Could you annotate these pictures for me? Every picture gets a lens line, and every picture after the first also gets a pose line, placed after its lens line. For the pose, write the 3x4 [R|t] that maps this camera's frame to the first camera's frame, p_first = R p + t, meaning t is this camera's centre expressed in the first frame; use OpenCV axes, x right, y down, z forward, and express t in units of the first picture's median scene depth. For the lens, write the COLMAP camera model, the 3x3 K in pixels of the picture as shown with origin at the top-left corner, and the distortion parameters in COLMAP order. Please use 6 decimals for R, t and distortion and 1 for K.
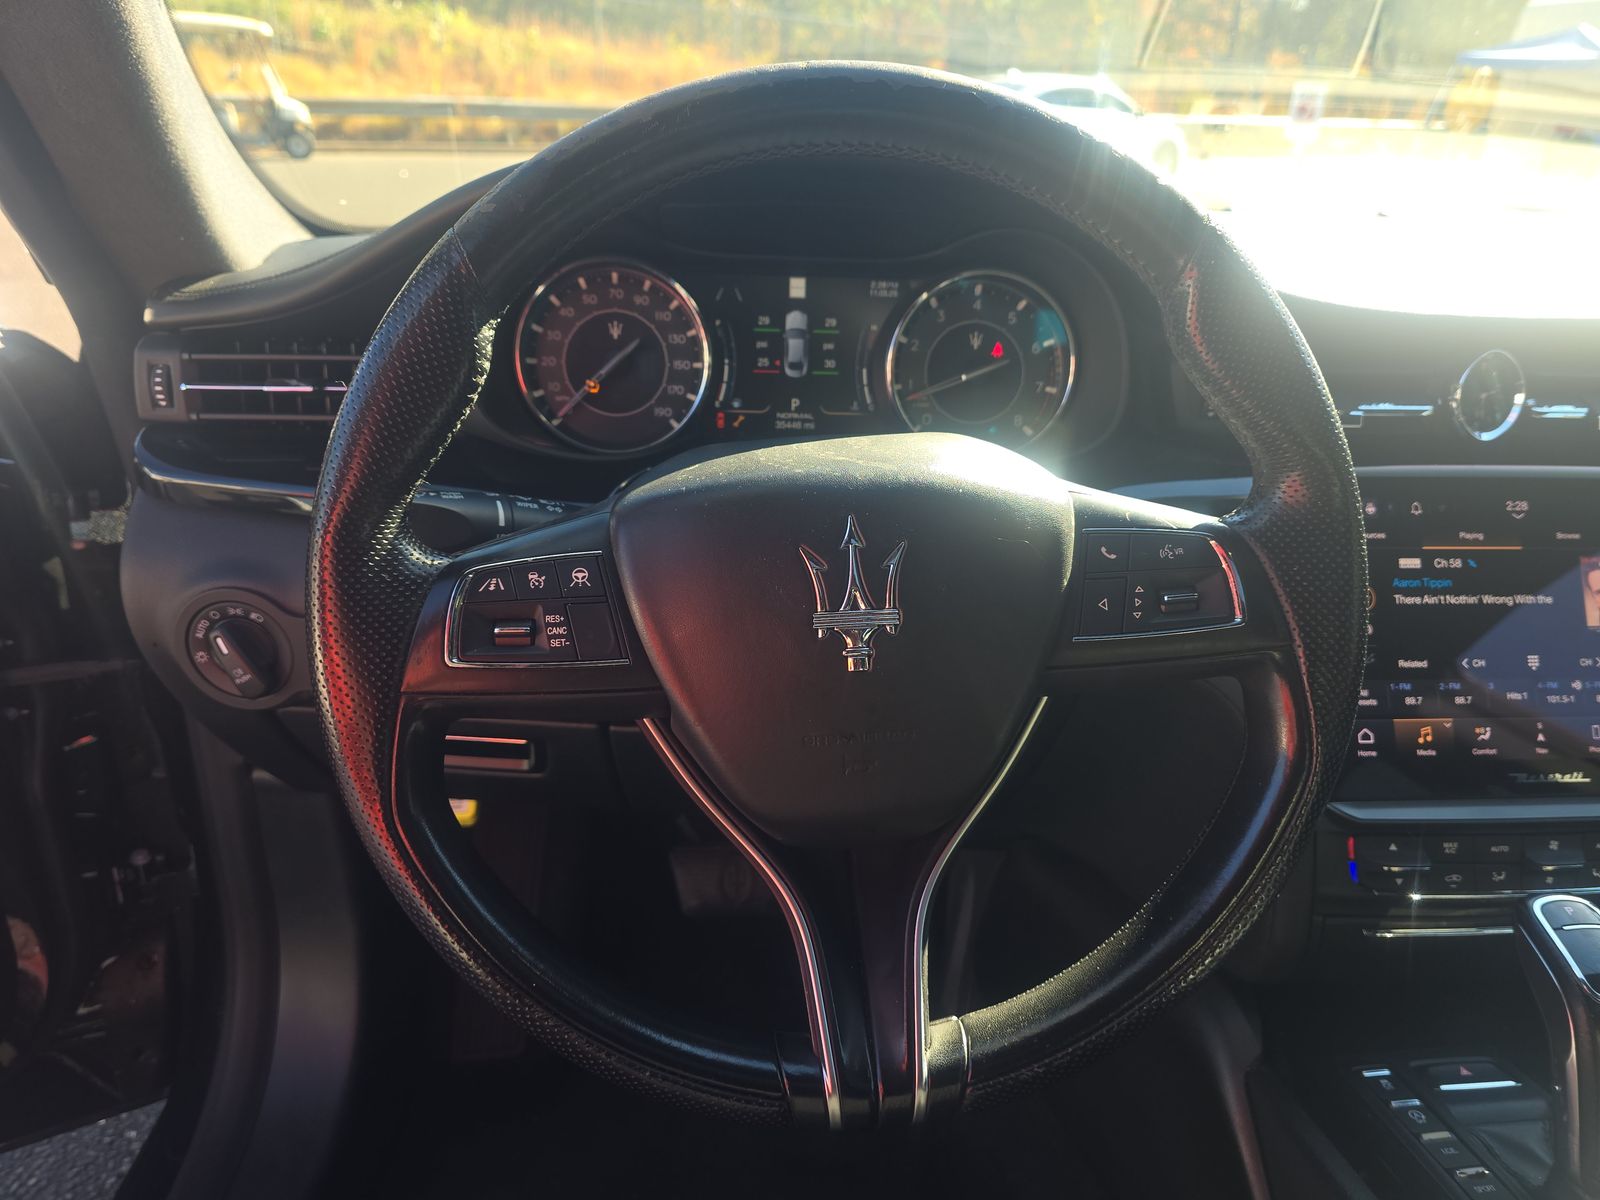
lens RADIAL K [[1082.4, 0, 799.7], [0, 1082.4, 600.4], [0, 0, 1]] dist [0.014944, -0.005203]
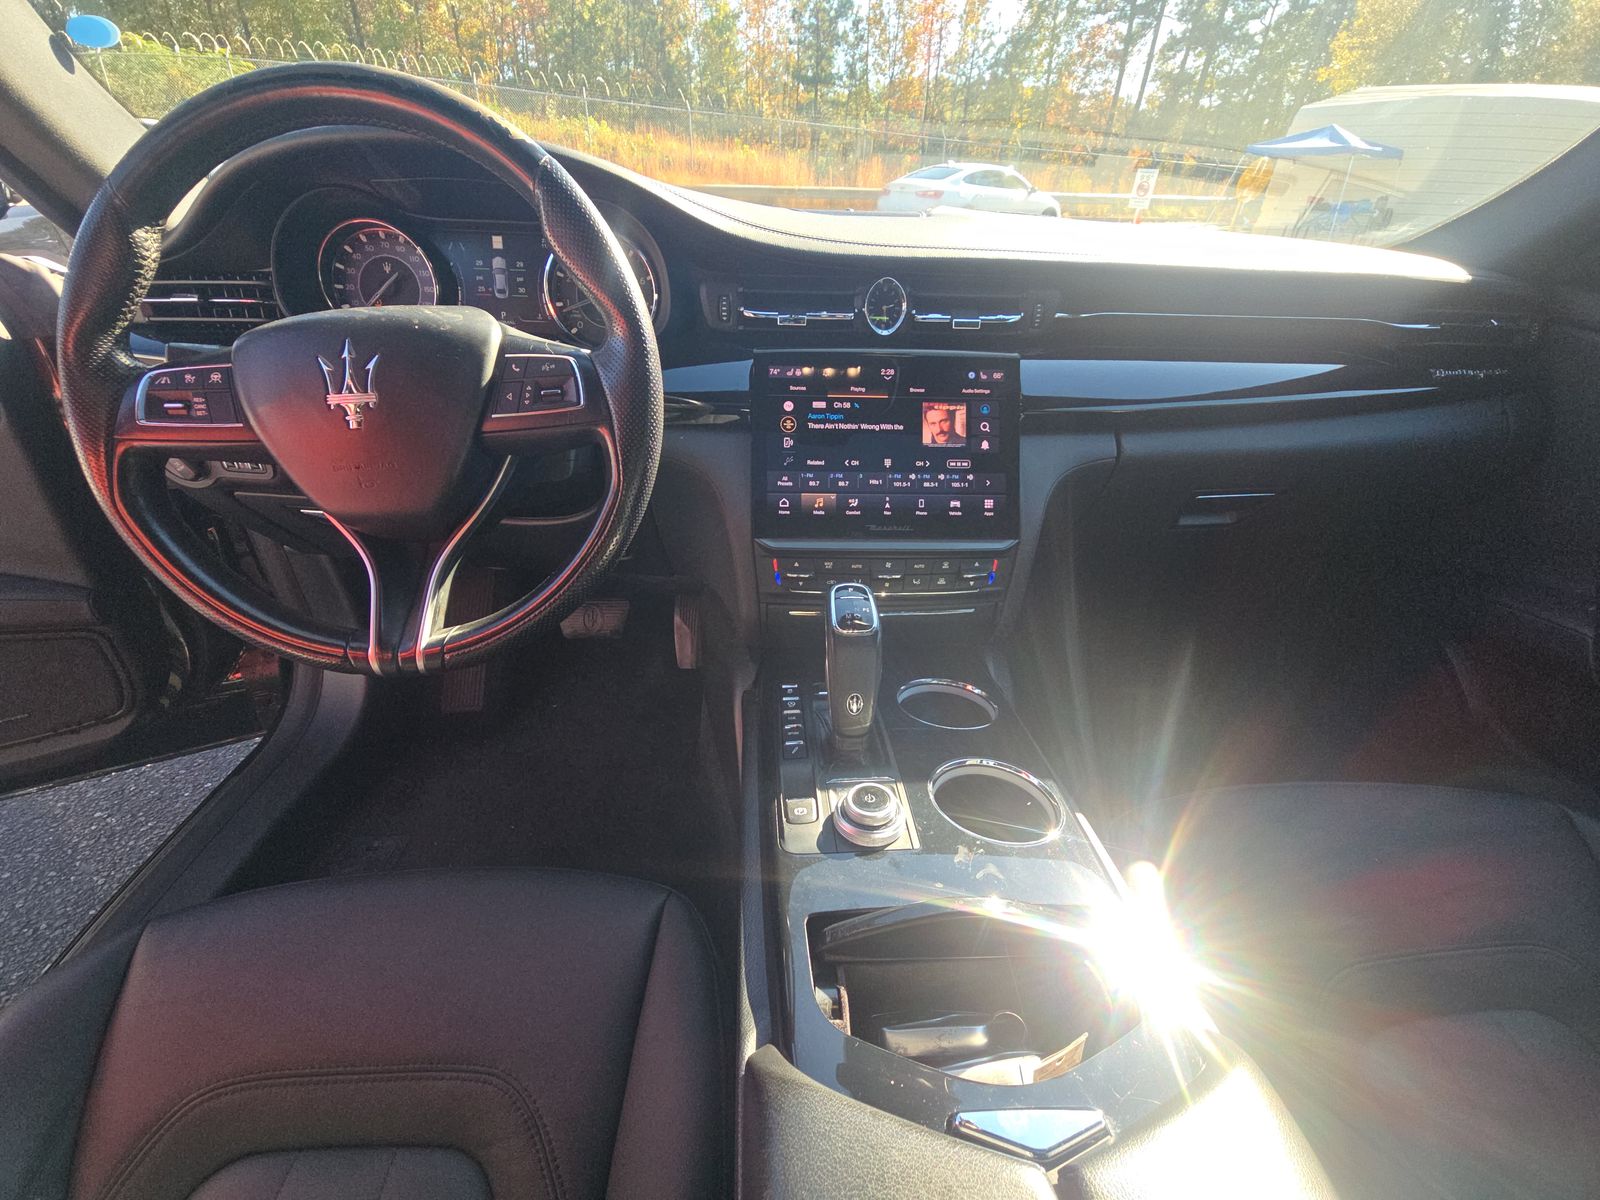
lens RADIAL K [[640.4, 0, 800.2], [0, 640.4, 599.8], [0, 0, 1]] dist [0.004571, -0.000136]
pose [[0.999428, 0.013746, -0.030897, 0.568736], [-0.009139, 0.989450, 0.144586, 0.127193], [0.032558, -0.144221, 0.989010, -0.060055]]
